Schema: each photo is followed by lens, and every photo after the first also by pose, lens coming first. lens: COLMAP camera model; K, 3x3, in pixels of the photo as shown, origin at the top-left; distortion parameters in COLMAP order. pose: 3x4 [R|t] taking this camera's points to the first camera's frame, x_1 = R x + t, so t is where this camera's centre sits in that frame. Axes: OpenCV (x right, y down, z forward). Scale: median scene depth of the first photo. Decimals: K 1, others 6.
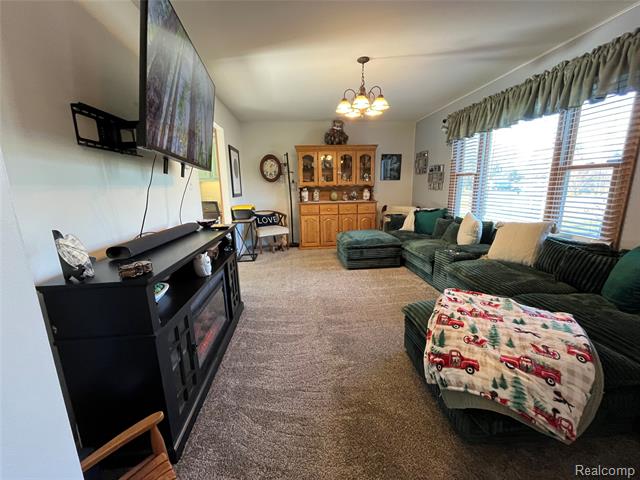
lens RADIAL K [[258.0, 0, 320.0], [0, 258.0, 240.0], [0, 0, 1]] dist [0.001053, 0.000028]
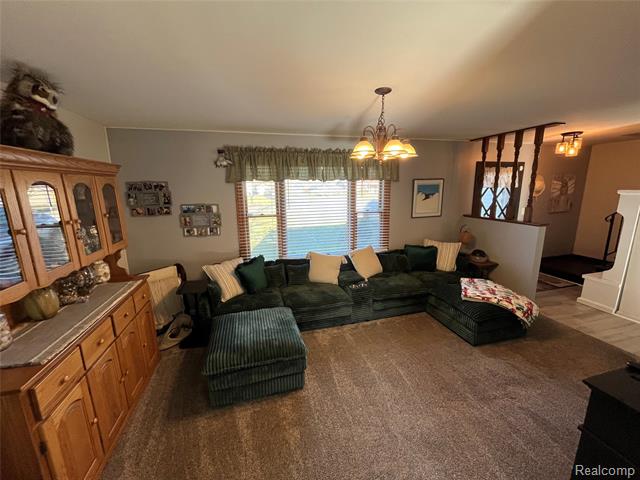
lens RADIAL K [[258.0, 0, 320.0], [0, 258.0, 240.0], [0, 0, 1]] dist [0.001053, 0.000028]
pose [[-0.175401, -0.169414, 0.969811, -0.409575], [0.219311, 0.953606, 0.206248, -0.315484], [-0.959759, 0.248867, -0.130109, 0.927219]]
